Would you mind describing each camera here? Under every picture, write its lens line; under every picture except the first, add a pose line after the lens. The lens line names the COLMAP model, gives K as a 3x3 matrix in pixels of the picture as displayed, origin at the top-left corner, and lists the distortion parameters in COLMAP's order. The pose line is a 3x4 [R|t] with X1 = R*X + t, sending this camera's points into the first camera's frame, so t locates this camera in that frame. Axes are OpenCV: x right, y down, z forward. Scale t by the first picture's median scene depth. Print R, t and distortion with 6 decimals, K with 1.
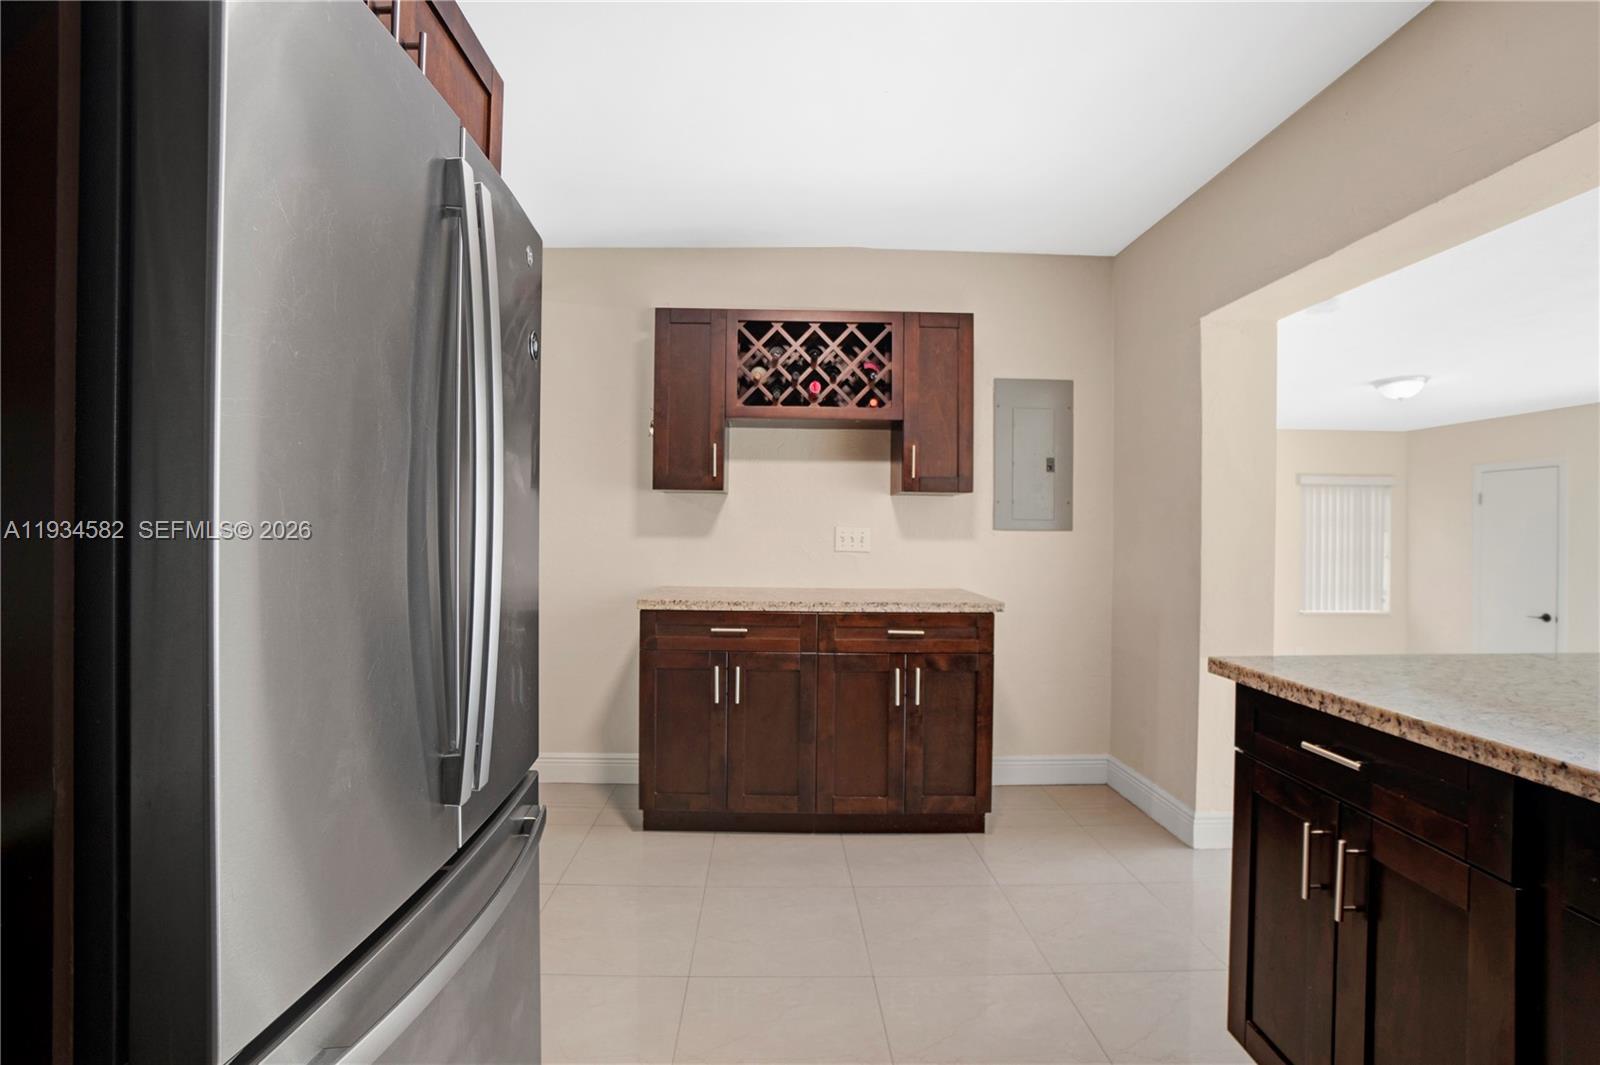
lens RADIAL K [[739.2, 0, 796.3], [0, 739.2, 517.2], [0, 0, 1]] dist [-0.036260, 0.000936]
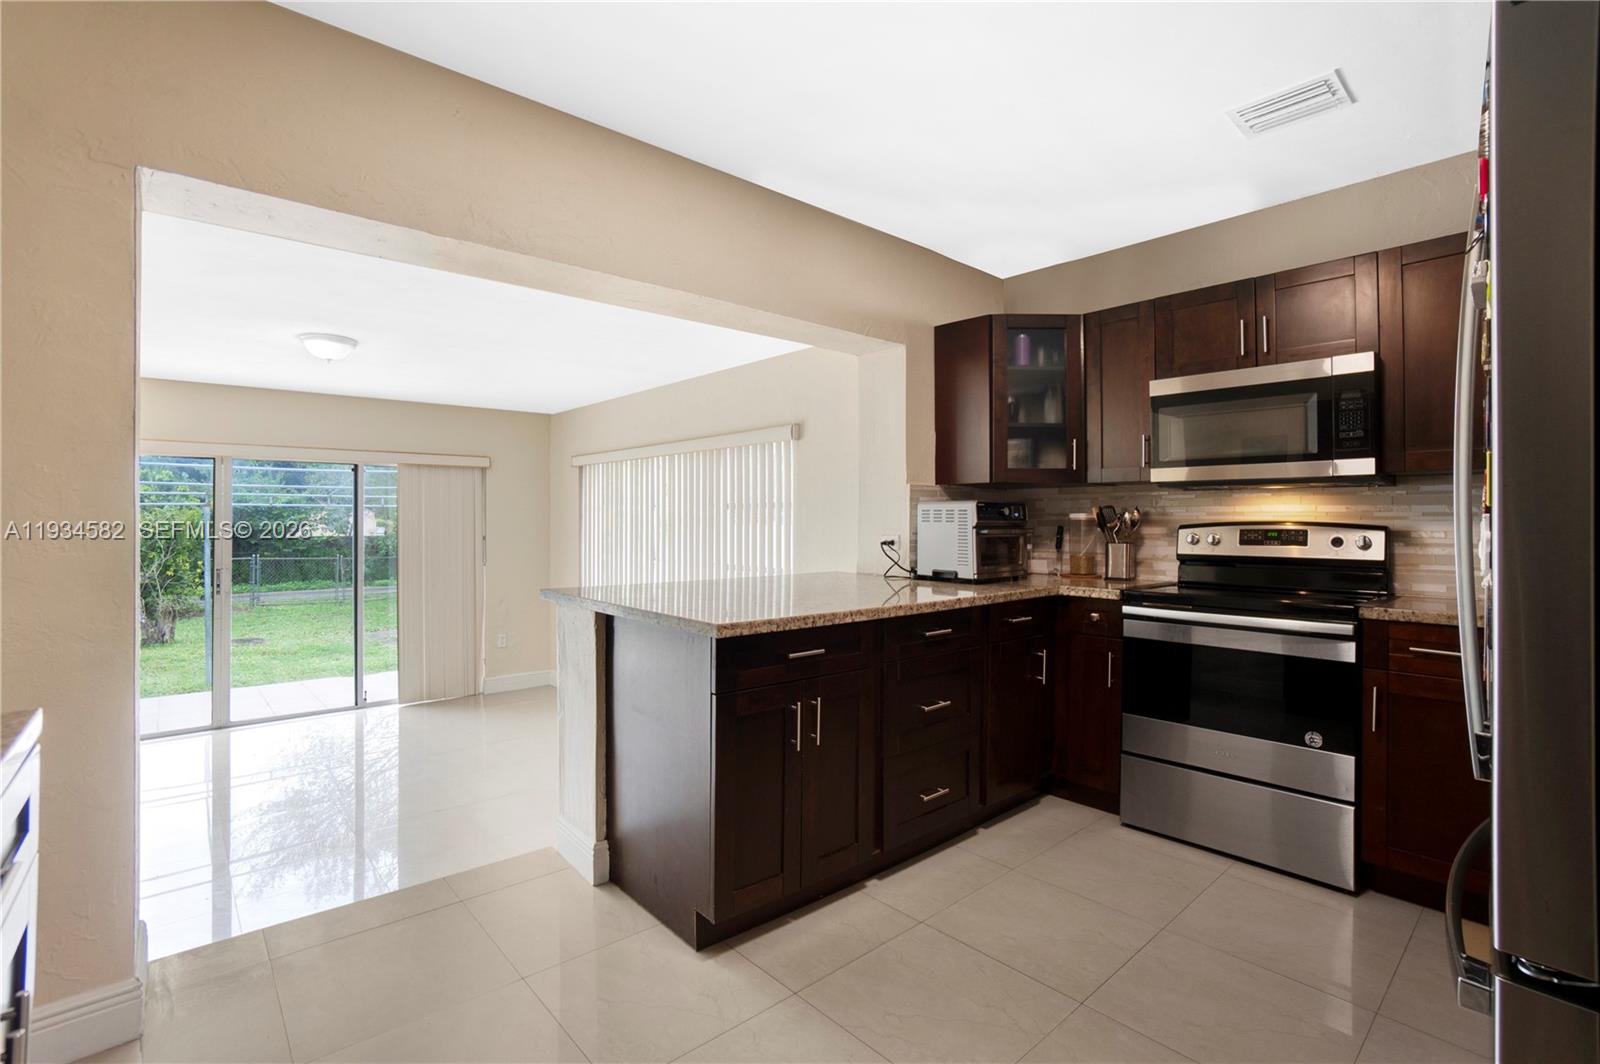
lens RADIAL K [[739.2, 0, 796.3], [0, 739.2, 516.7], [0, 0, 1]] dist [-0.036260, 0.000936]
pose [[-0.647836, -0.010028, 0.761714, -0.234712], [-0.024685, 0.999665, -0.007834, 0.010427], [-0.761380, -0.023878, -0.647867, 0.900161]]
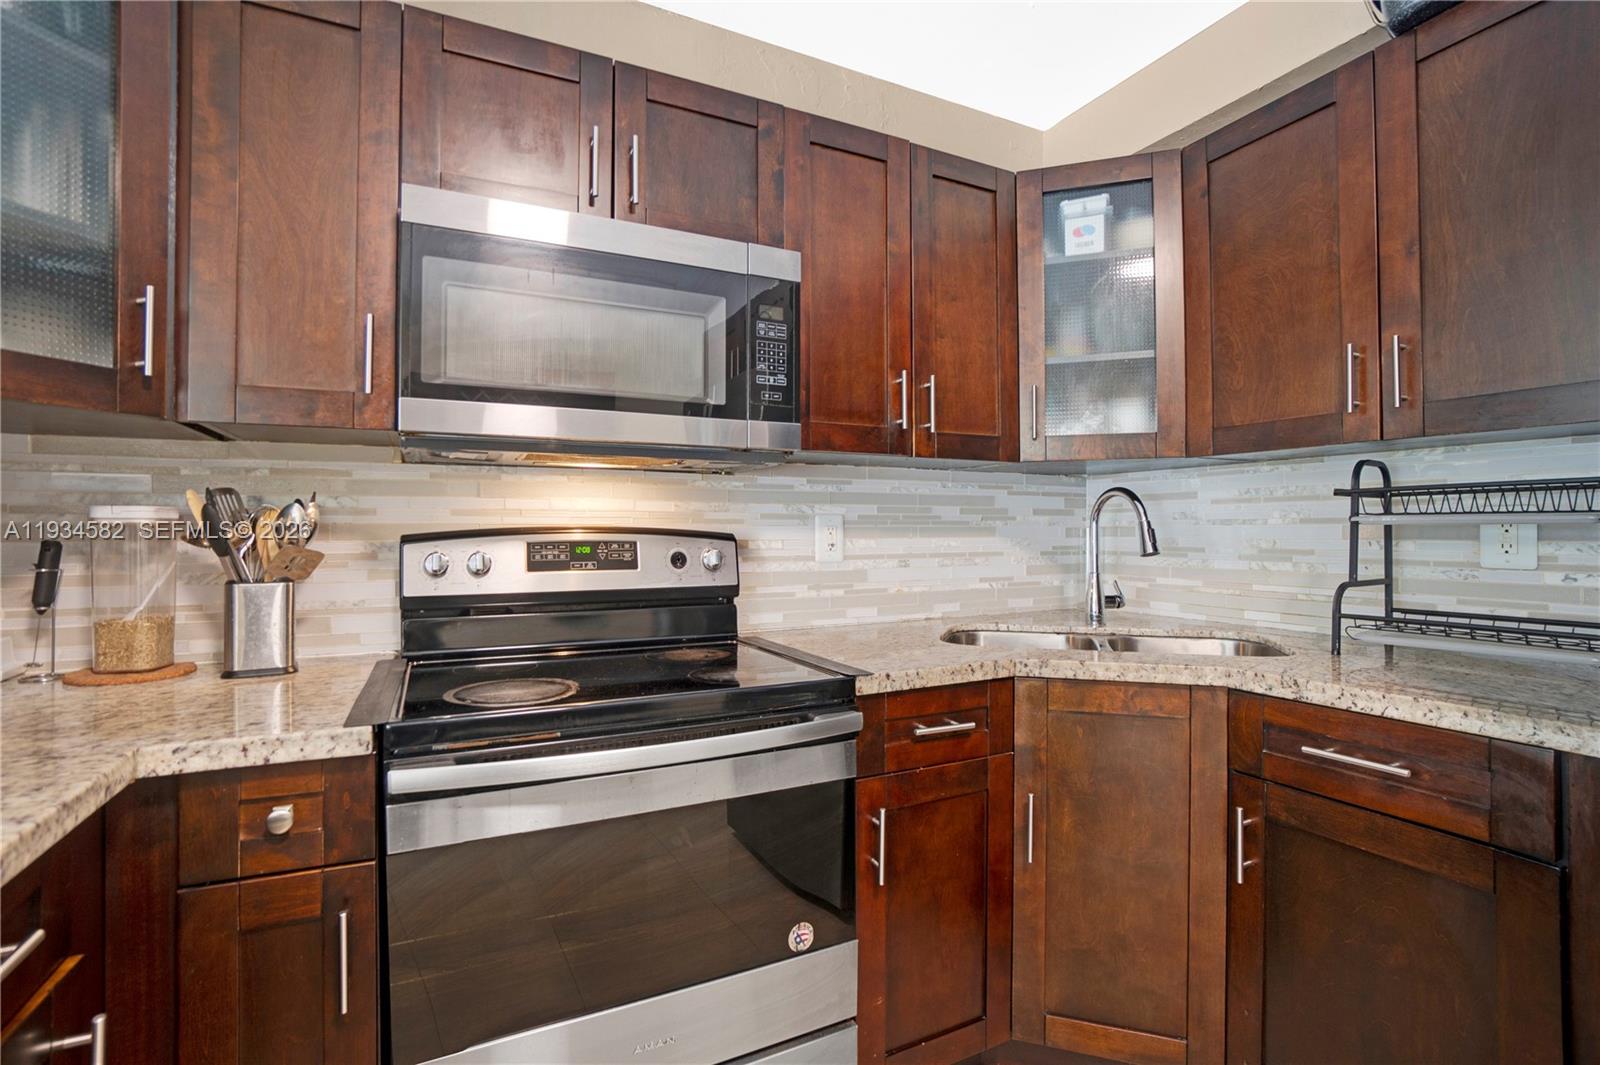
lens RADIAL K [[714.5, 0, 760.6], [0, 714.5, 530.9], [0, 0, 1]] dist [-0.059534, 0.026795]
pose [[-0.920048, -0.009963, -0.391679, 0.192335], [-0.003651, 0.999851, -0.016855, 0.004552], [0.391789, -0.014077, -0.919947, 0.306781]]
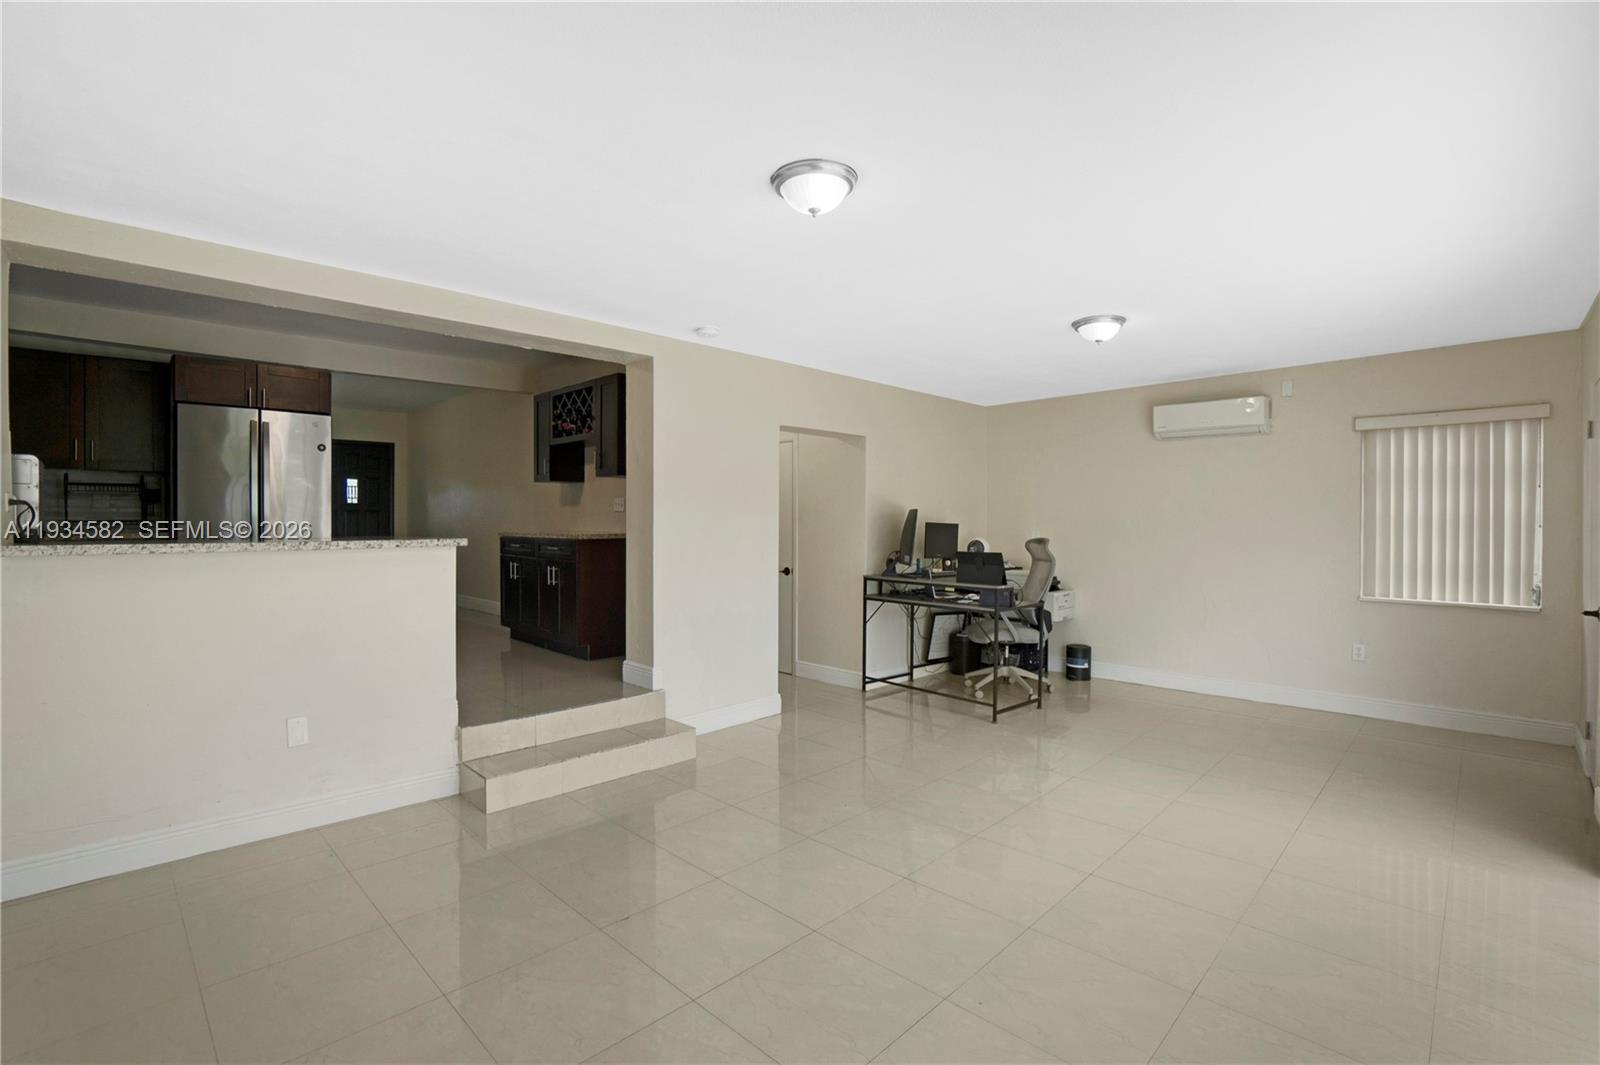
lens RADIAL K [[706.0, 0, 795.3], [0, 706.0, 538.1], [0, 0, 1]] dist [-0.060335, 0.028645]
pose [[0.703353, 0.006741, -0.710809, 1.851442], [0.019048, 0.999417, 0.028327, 0.084811], [0.710585, -0.033463, 0.702815, 0.156799]]
